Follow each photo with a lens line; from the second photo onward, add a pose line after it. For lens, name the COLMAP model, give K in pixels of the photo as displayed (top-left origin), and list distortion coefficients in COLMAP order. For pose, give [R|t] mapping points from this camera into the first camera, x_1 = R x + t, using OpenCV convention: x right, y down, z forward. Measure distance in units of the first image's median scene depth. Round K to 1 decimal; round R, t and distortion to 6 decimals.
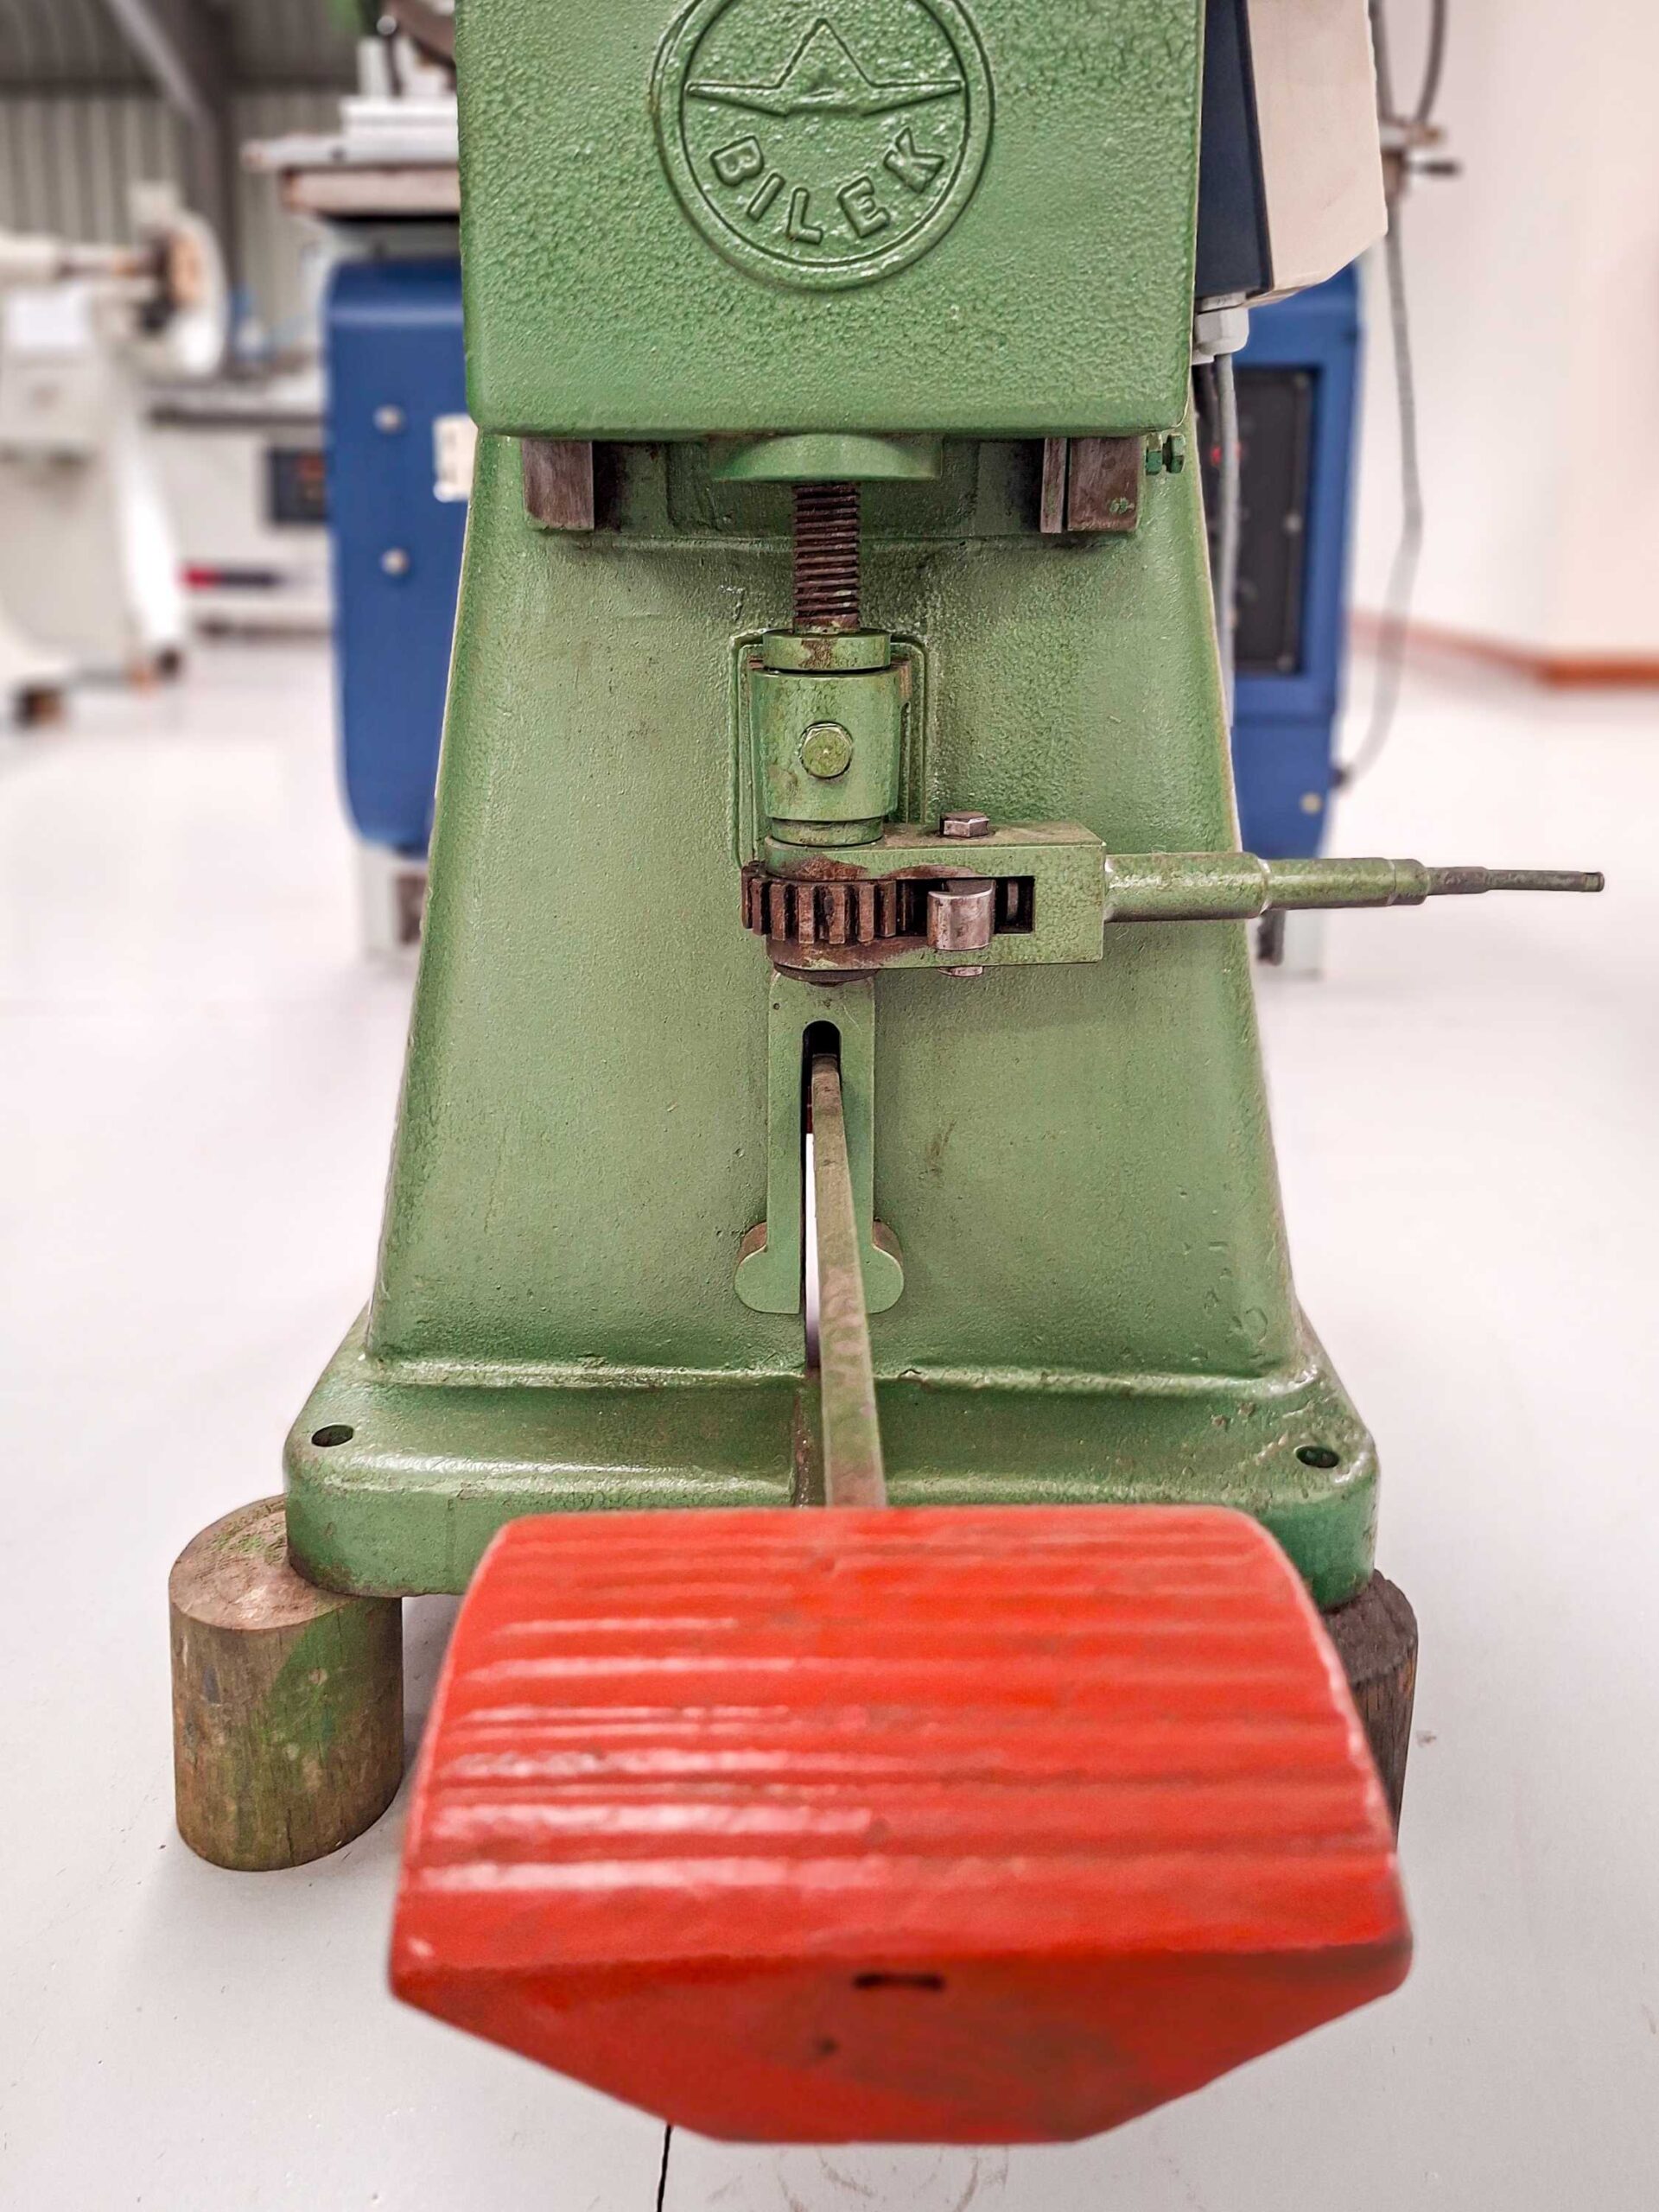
lens RADIAL K [[1766.5, 0, 826.9], [0, 1766.5, 842.1], [0, 0, 1]] dist [0.083583, -0.096079]
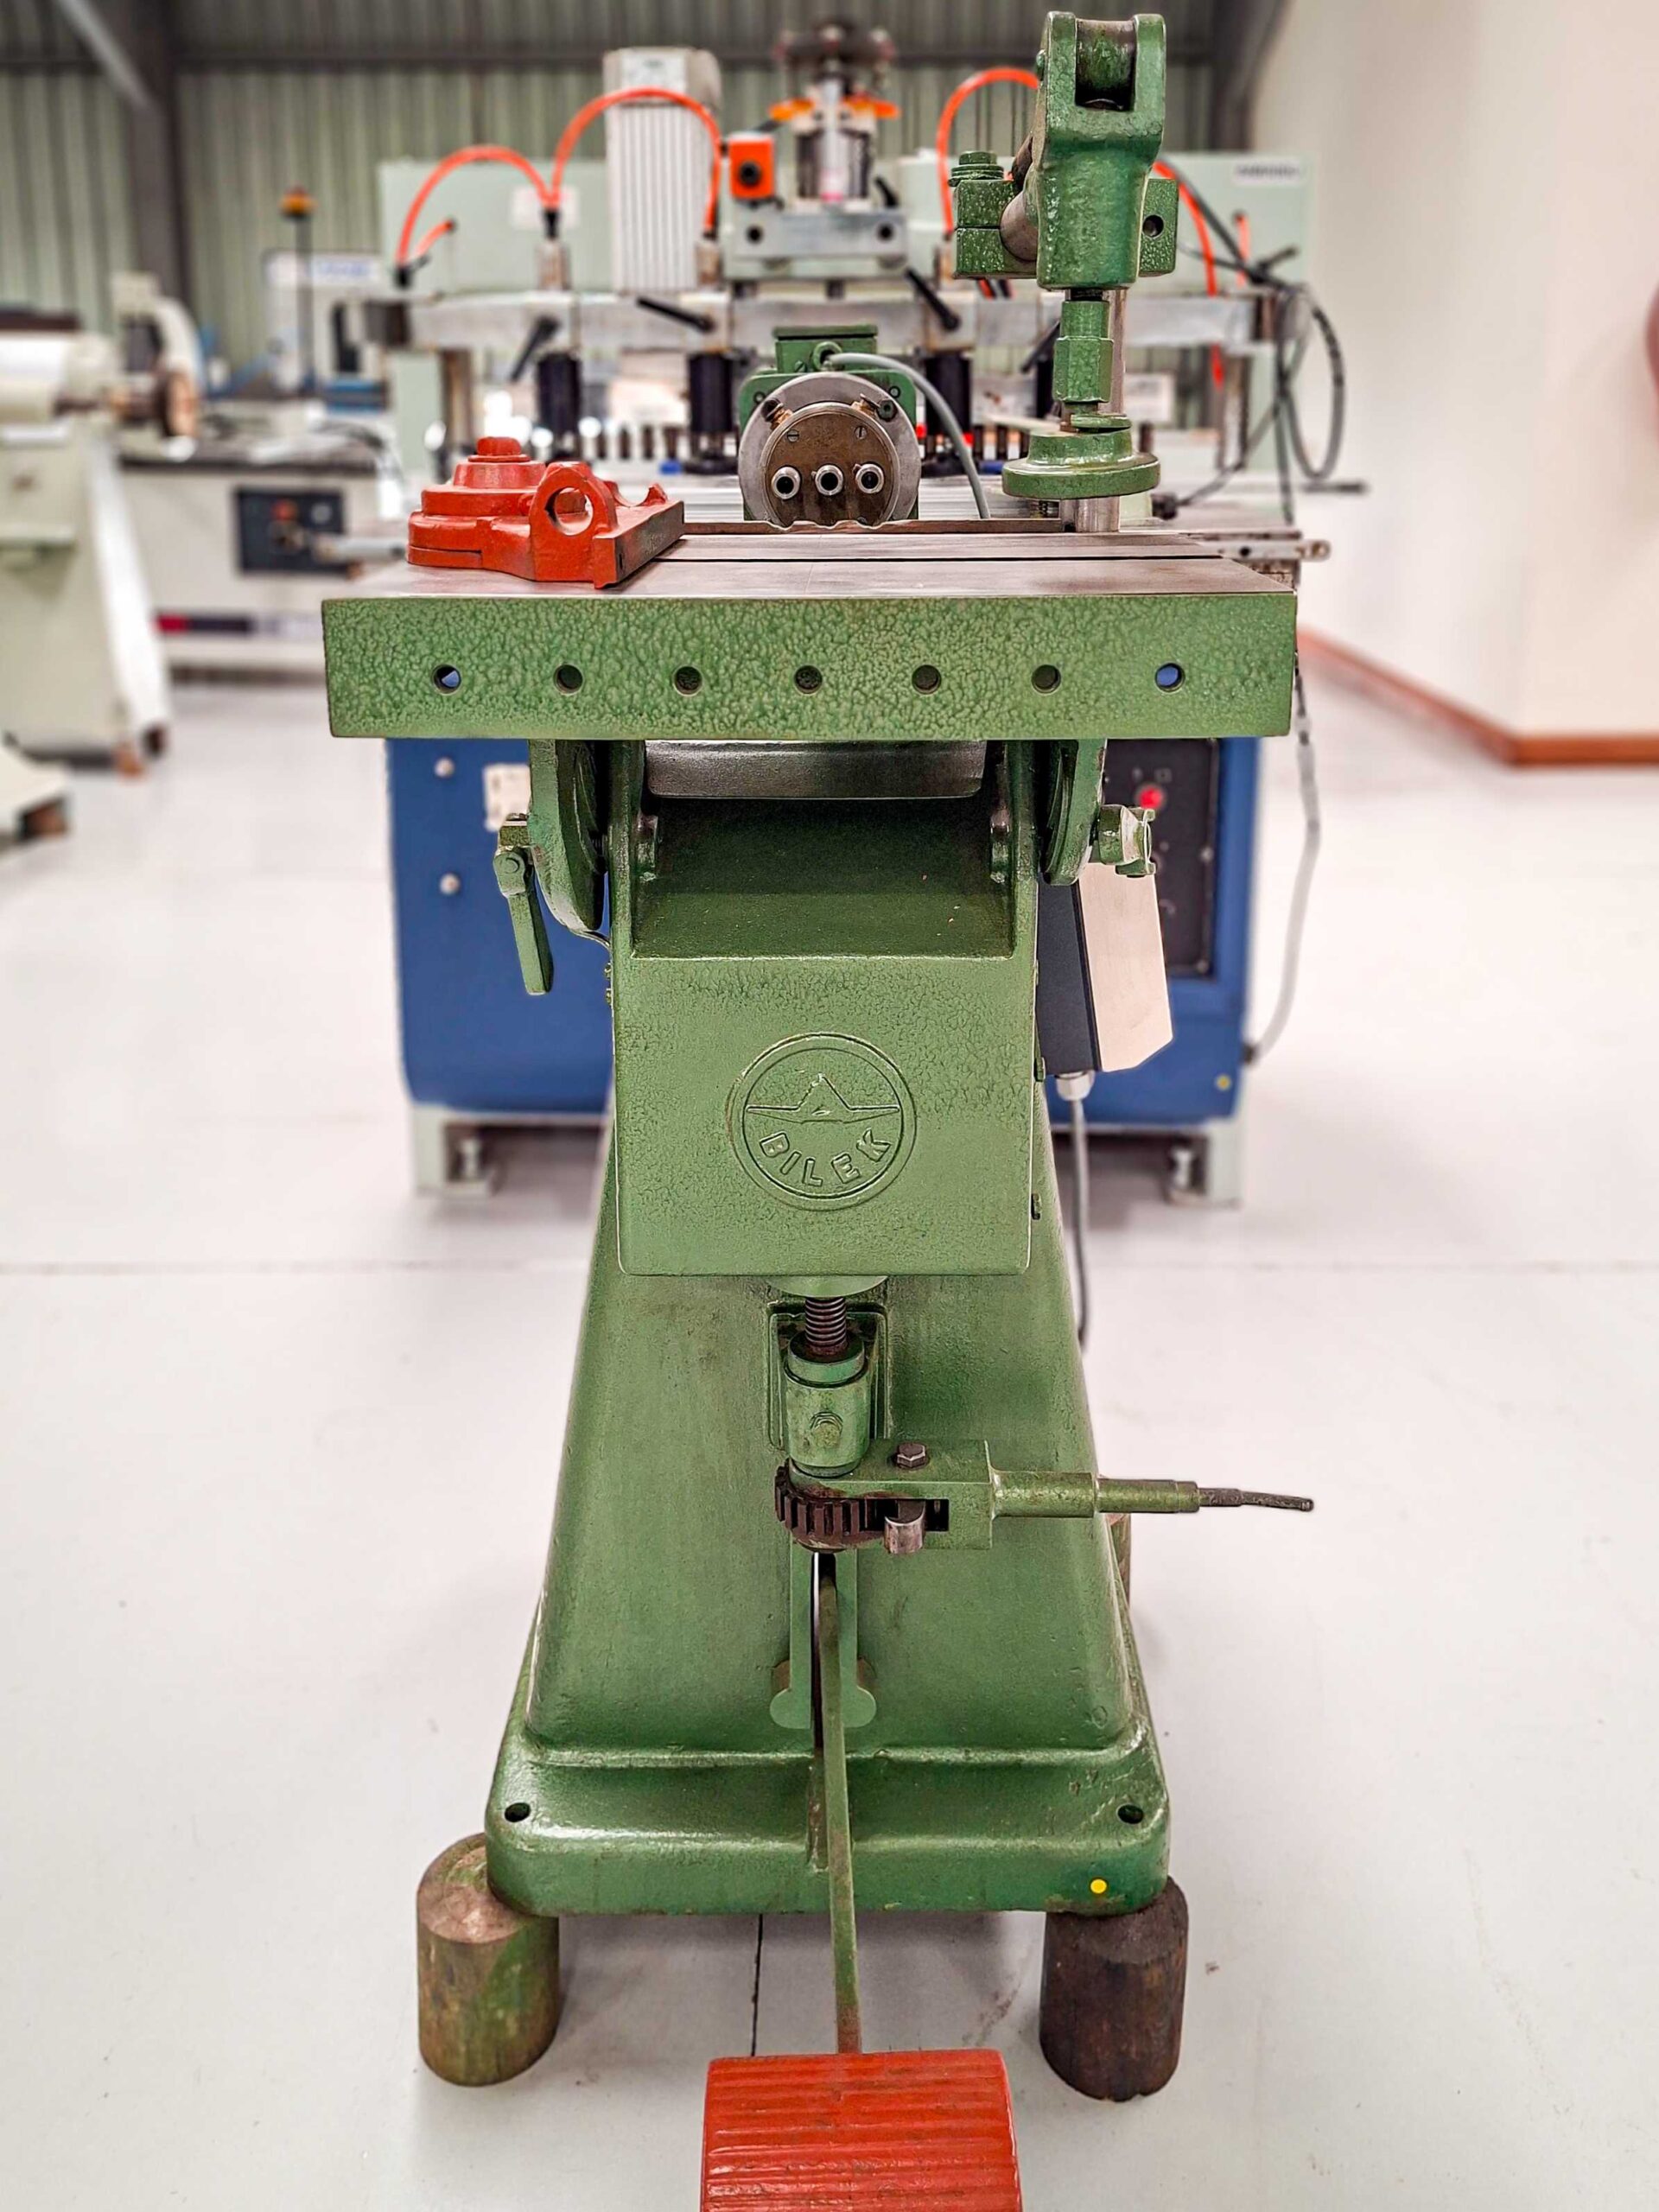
lens RADIAL K [[1858.5, 0, 870.9], [0, 1858.5, 873.6], [0, 0, 1]] dist [0.096437, -0.095111]
pose [[0.999469, -0.008649, 0.031425, -0.008101], [0.007730, 0.999542, 0.029248, -0.547661], [-0.031664, -0.028989, 0.999078, -0.667867]]
